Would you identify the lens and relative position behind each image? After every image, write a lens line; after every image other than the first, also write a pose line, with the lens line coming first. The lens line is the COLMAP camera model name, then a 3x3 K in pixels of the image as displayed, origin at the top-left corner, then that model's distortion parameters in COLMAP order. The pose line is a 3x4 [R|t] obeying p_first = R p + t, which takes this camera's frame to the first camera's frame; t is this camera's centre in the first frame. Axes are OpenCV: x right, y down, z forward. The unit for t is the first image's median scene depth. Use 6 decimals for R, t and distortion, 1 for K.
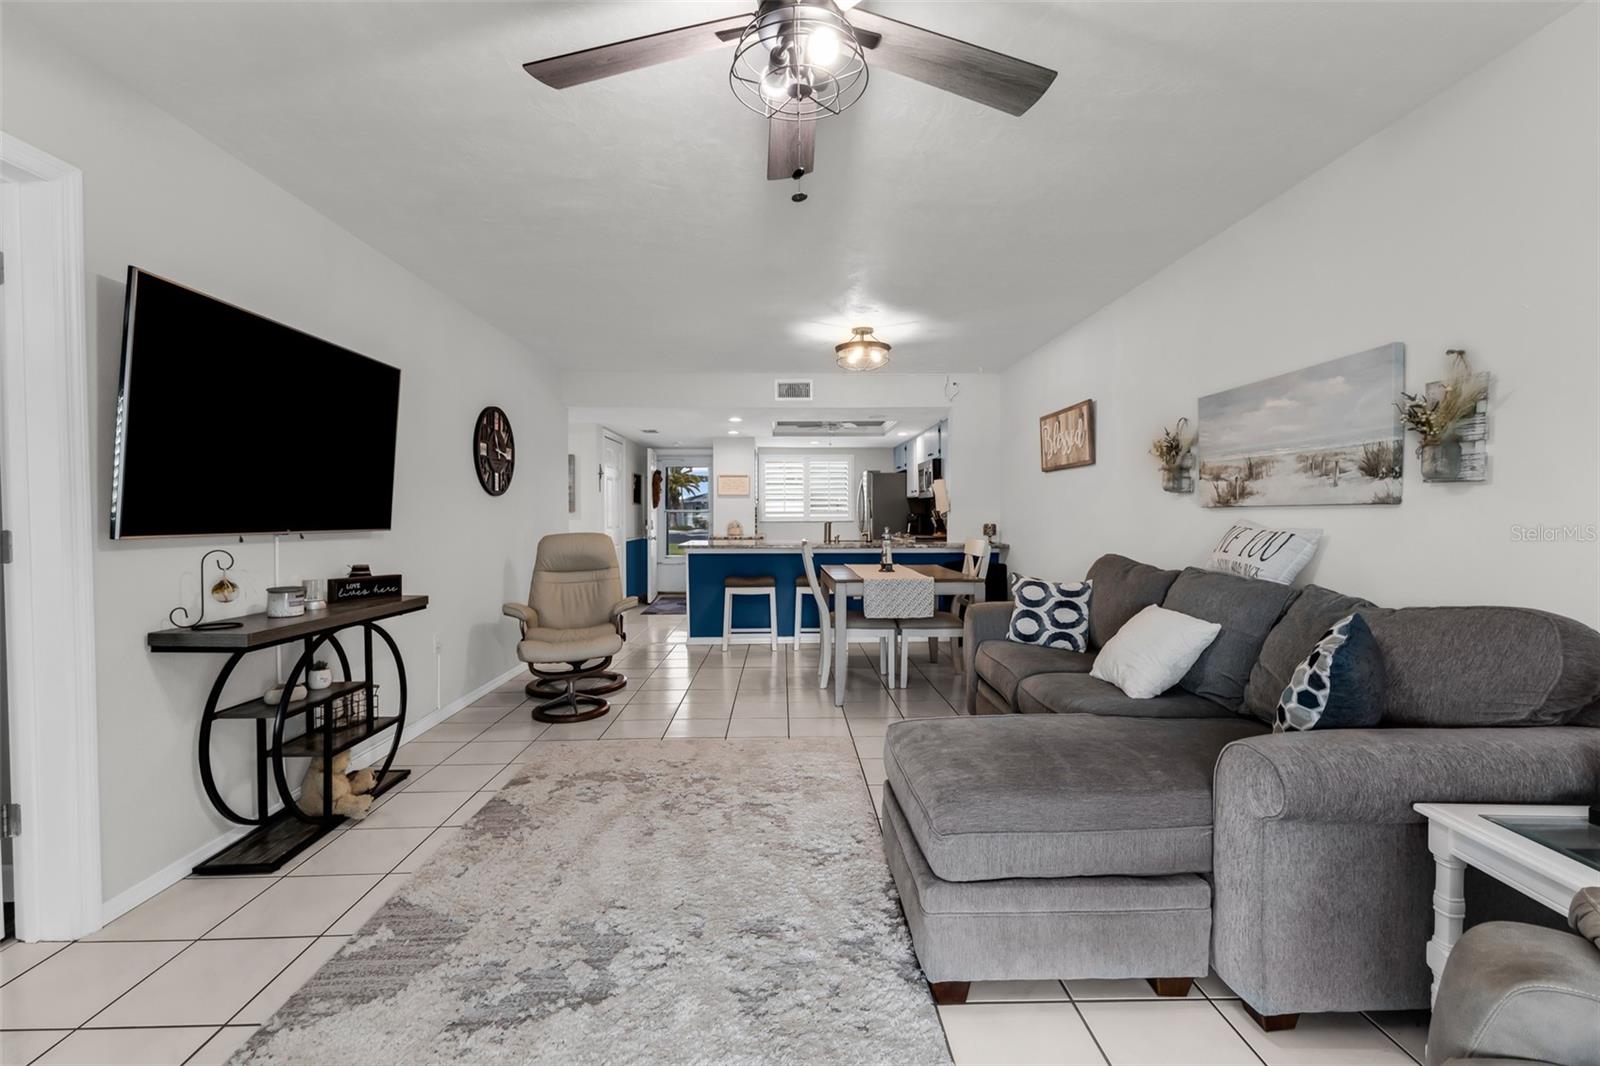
lens RADIAL K [[689.0, 0, 800.1], [0, 689.0, 533.3], [0, 0, 1]] dist [0.001878, 0.000743]
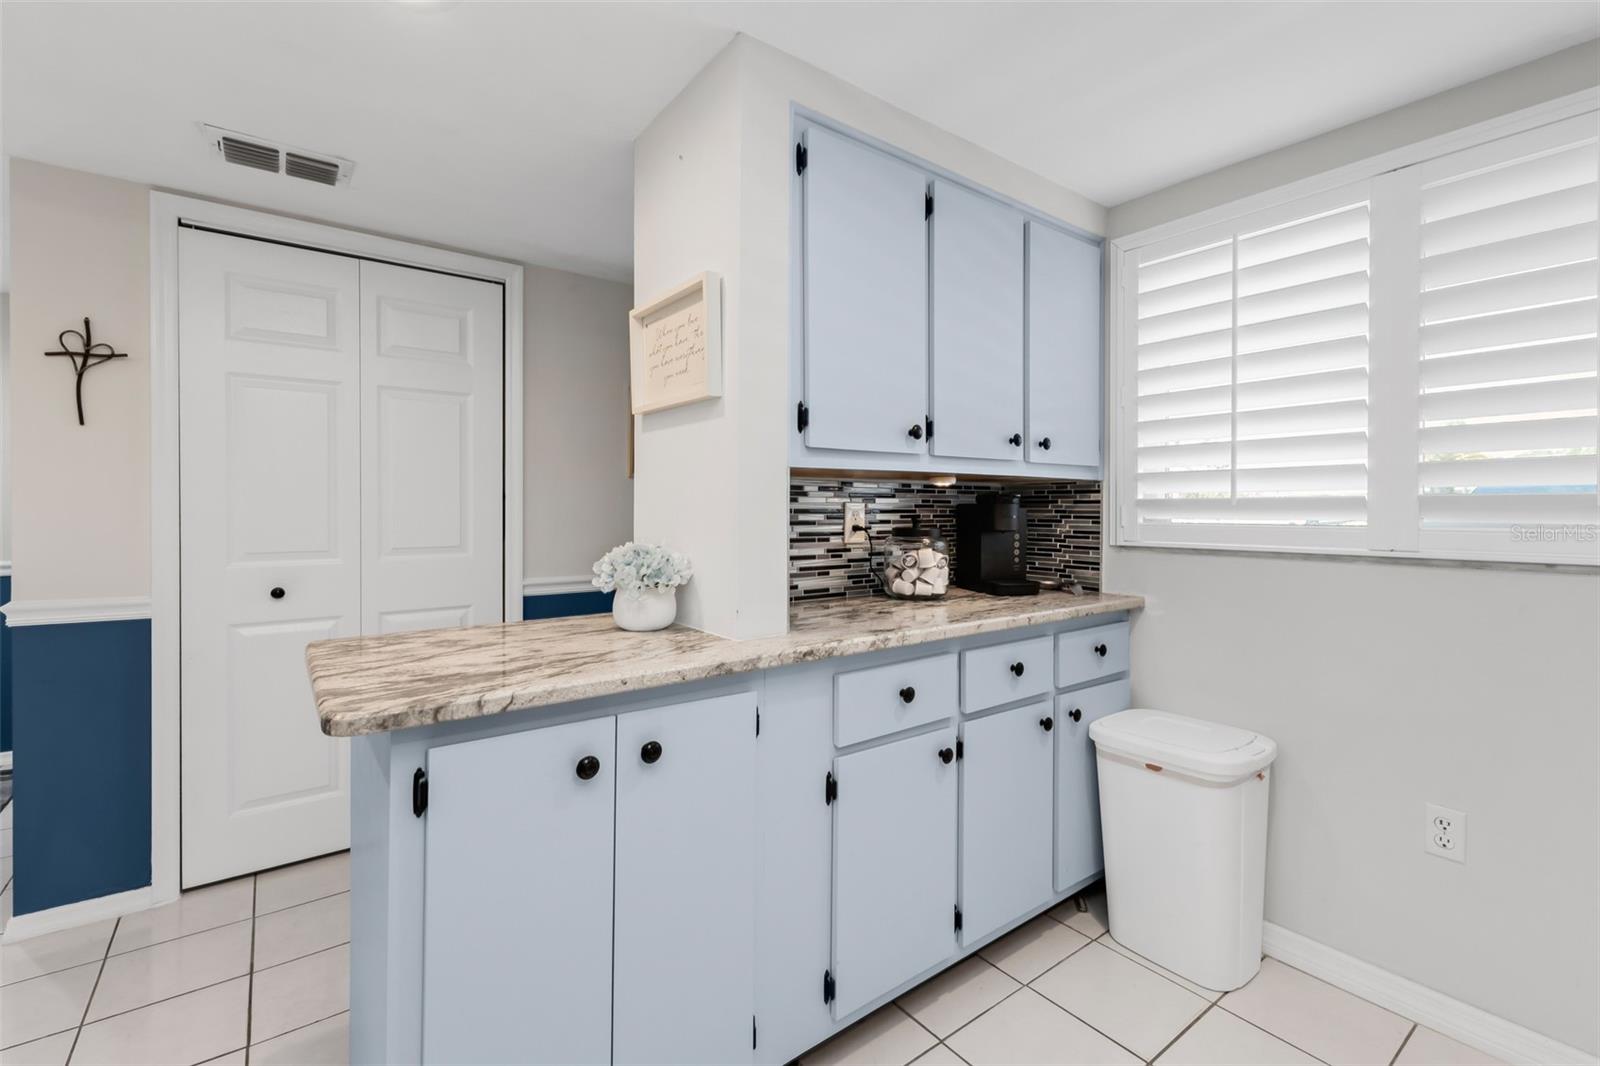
lens RADIAL K [[686.3, 0, 797.2], [0, 686.3, 510.5], [0, 0, 1]] dist [0.001402, 0.000272]
pose [[0.579600, 0.008323, -0.814859, 0.213272], [-0.025711, 0.999637, -0.008078, -0.079646], [0.814495, 0.025633, 0.579604, 2.695668]]
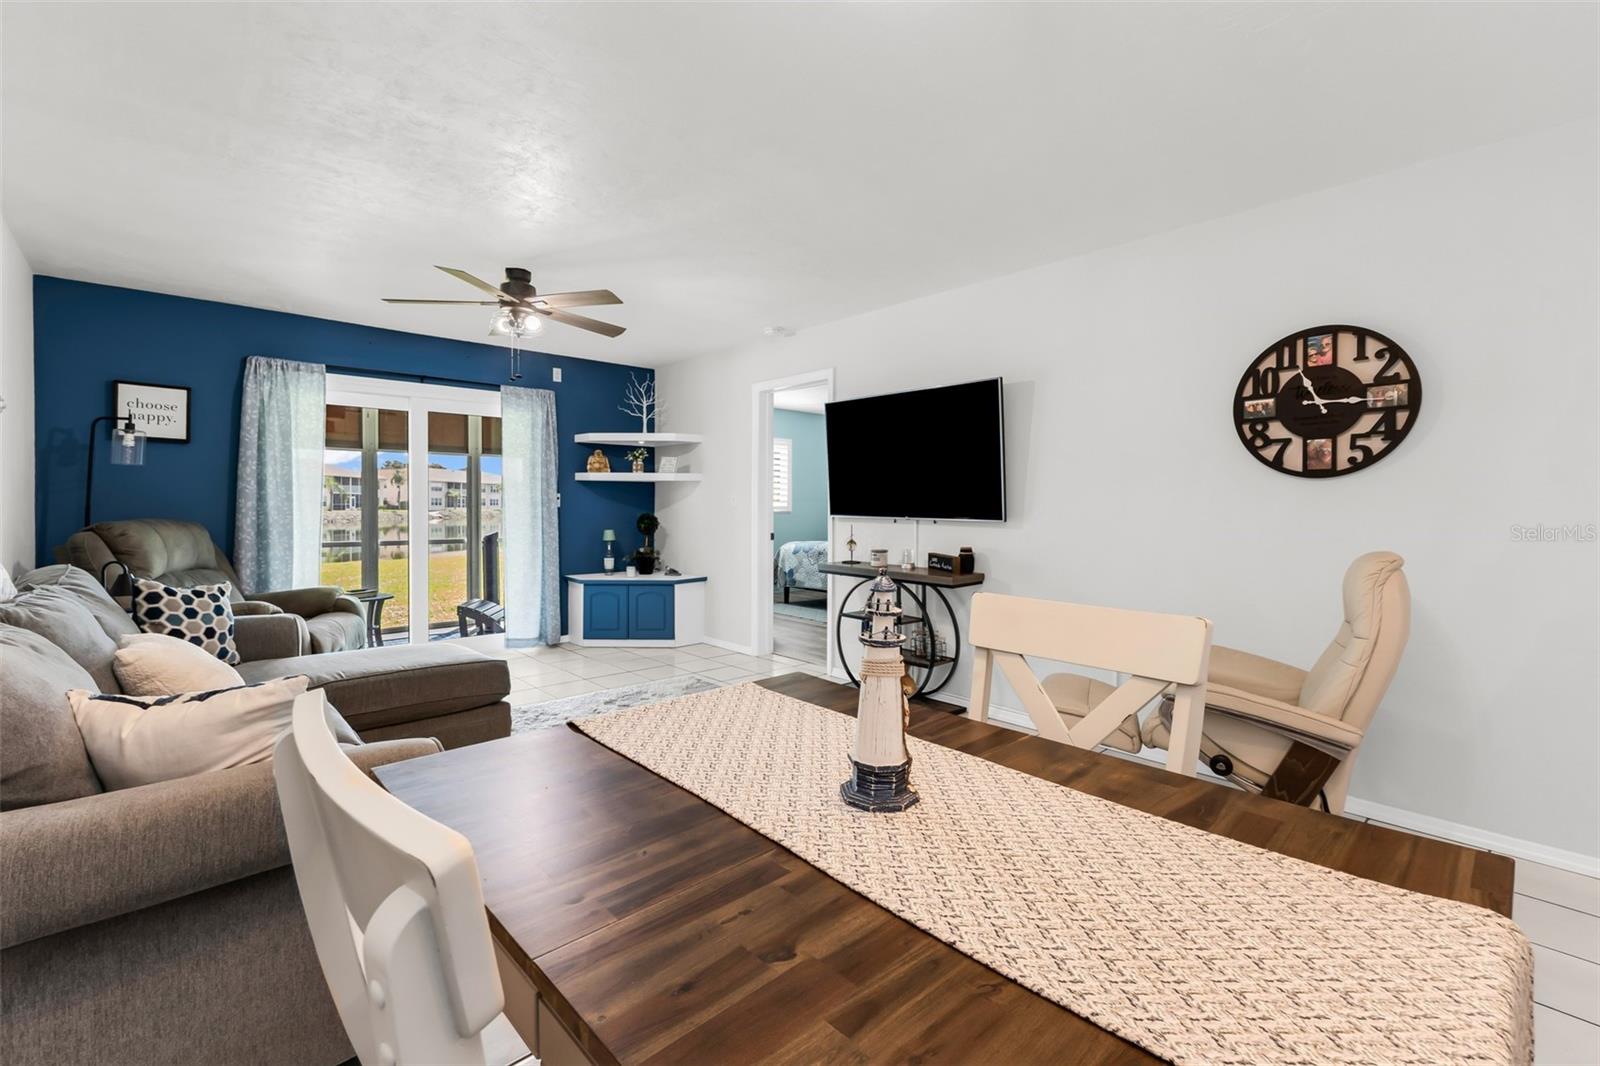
lens RADIAL K [[698.2, 0, 802.3], [0, 698.2, 511.9], [0, 0, 1]] dist [0.006921, 0.000525]
pose [[-0.750914, 0.005563, -0.660376, 0.451840], [-0.020831, 0.999267, 0.032105, -0.055122], [0.660071, 0.037864, -0.750248, 1.838535]]
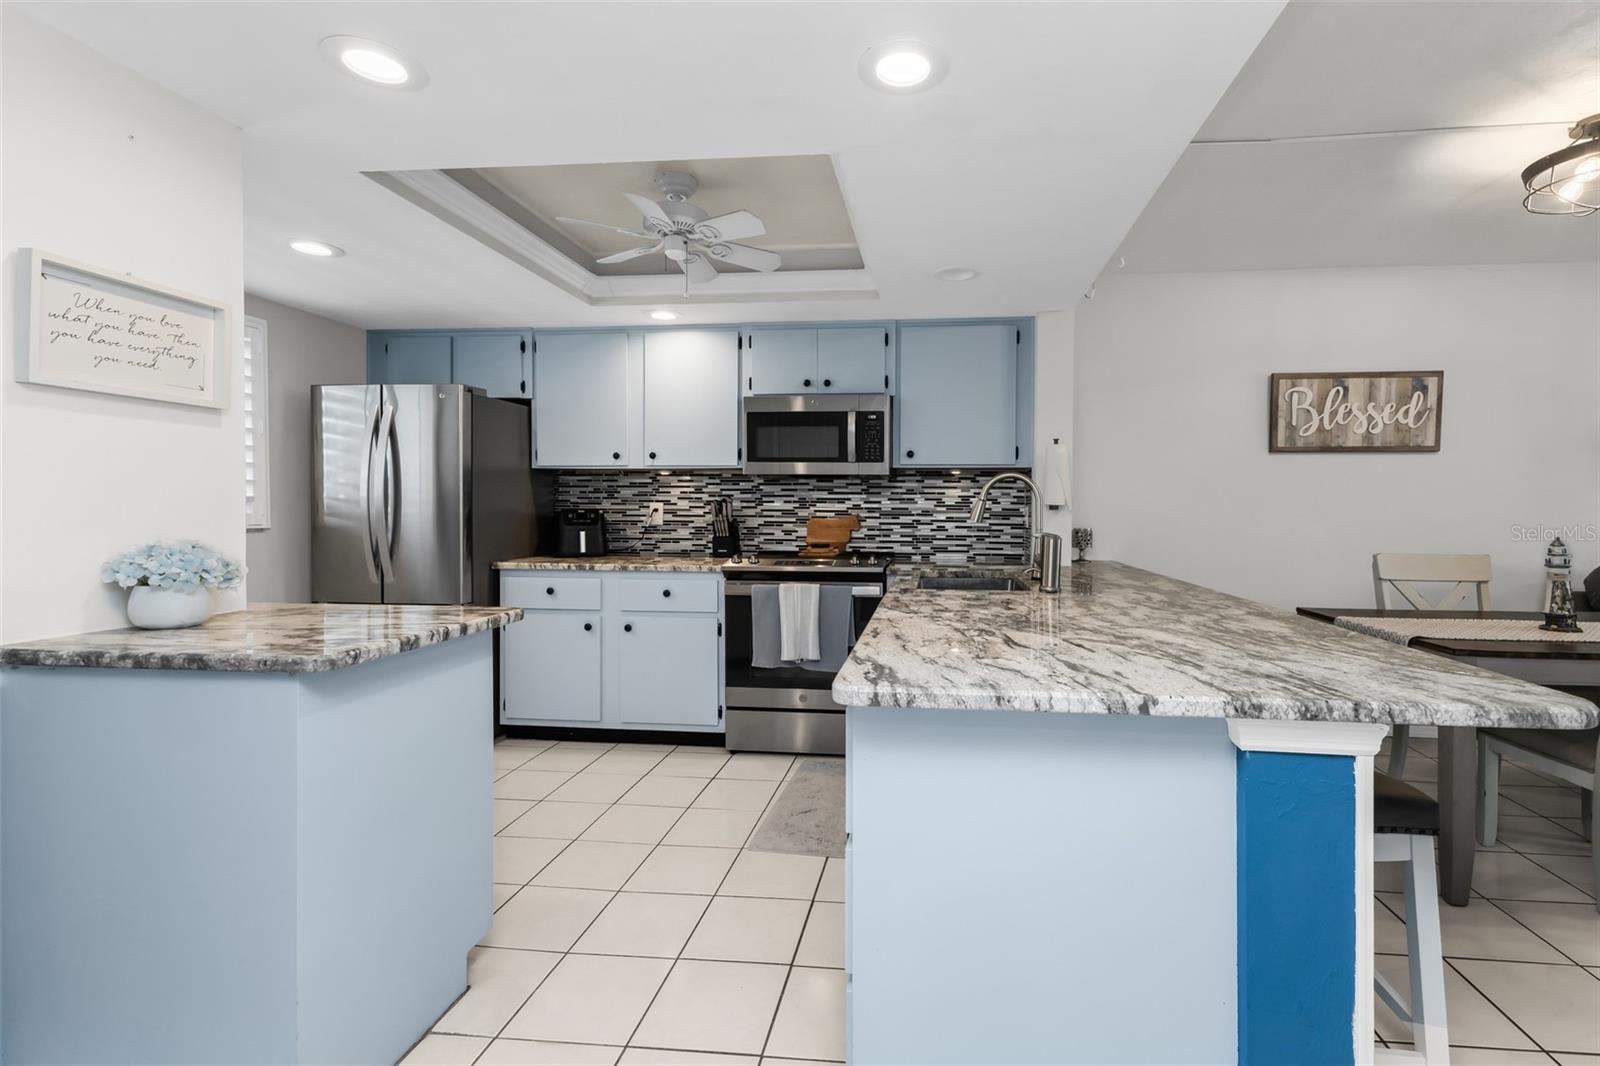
lens RADIAL K [[722.0, 0, 866.1], [0, 722.0, 514.2], [0, 0, 1]] dist [0.008588, 0.000404]
pose [[0.132278, -0.007023, 0.991188, -0.758192], [0.020936, 0.999772, 0.004290, -0.066925], [-0.990992, 0.020184, 0.132395, 2.312225]]
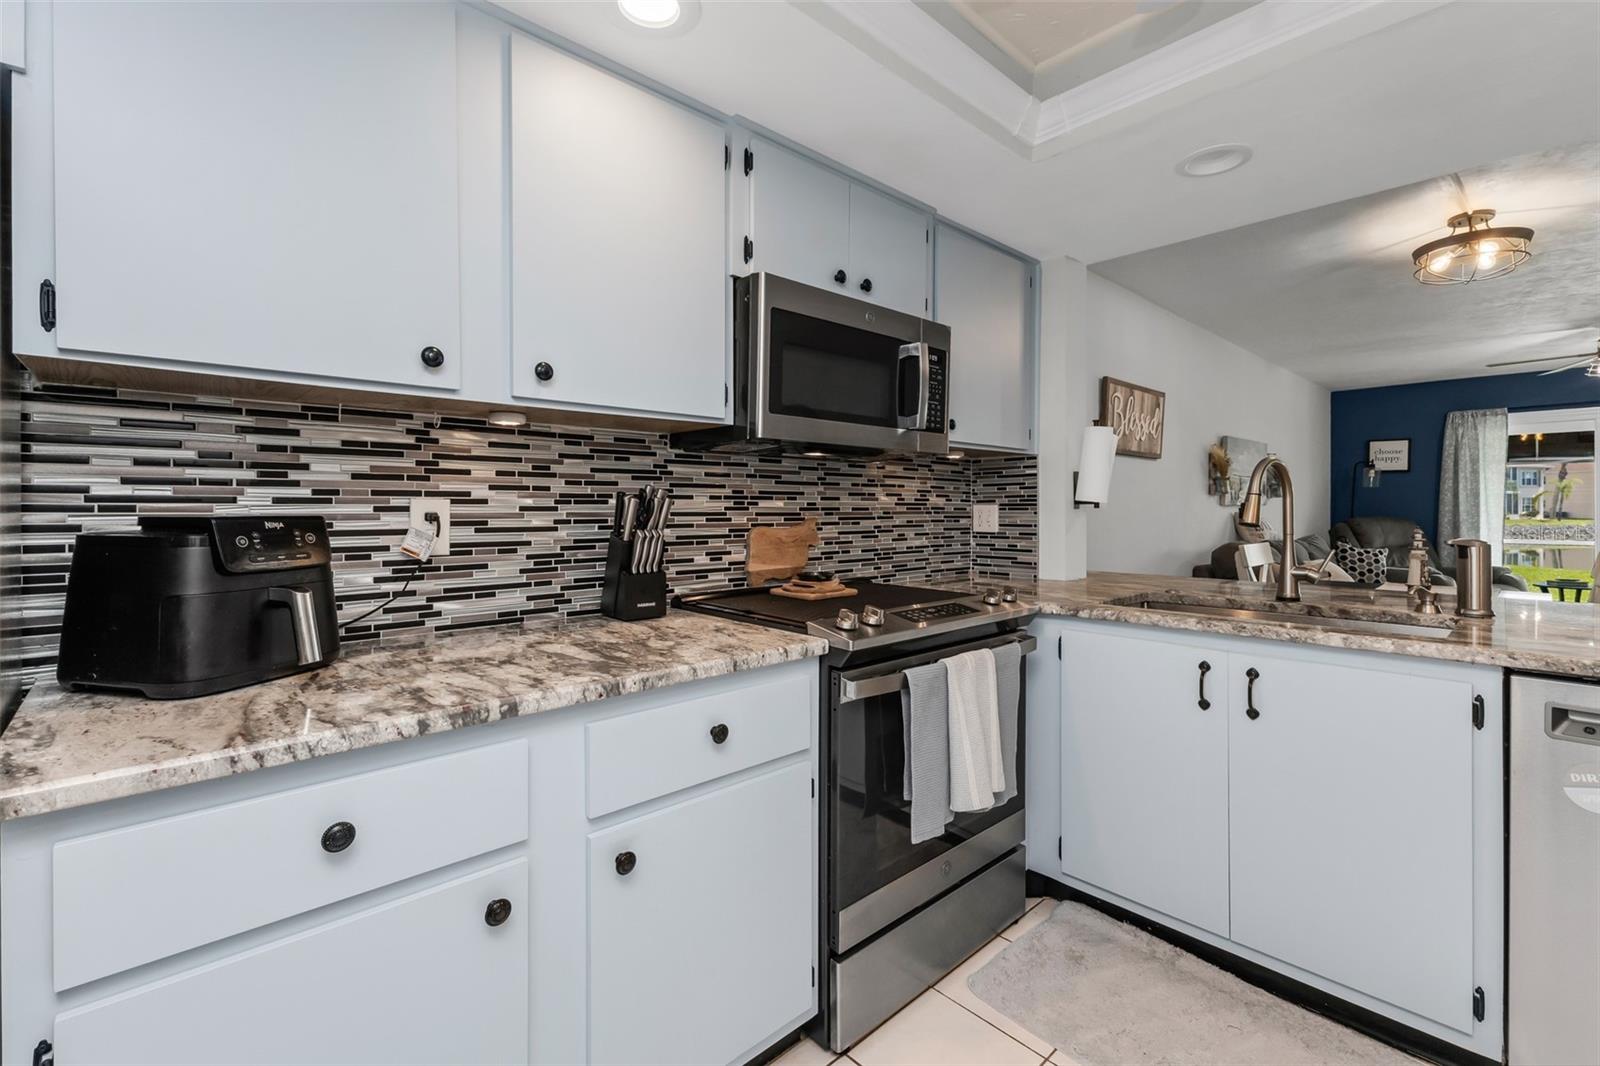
lens RADIAL K [[700.9, 0, 801.6], [0, 700.9, 511.1], [0, 0, 1]] dist [0.009953, -0.000075]
pose [[-0.660104, -0.001228, 0.751174, 0.010374], [0.022186, 0.999531, 0.021131, -0.086988], [-0.750847, 0.030615, -0.659766, 3.048015]]
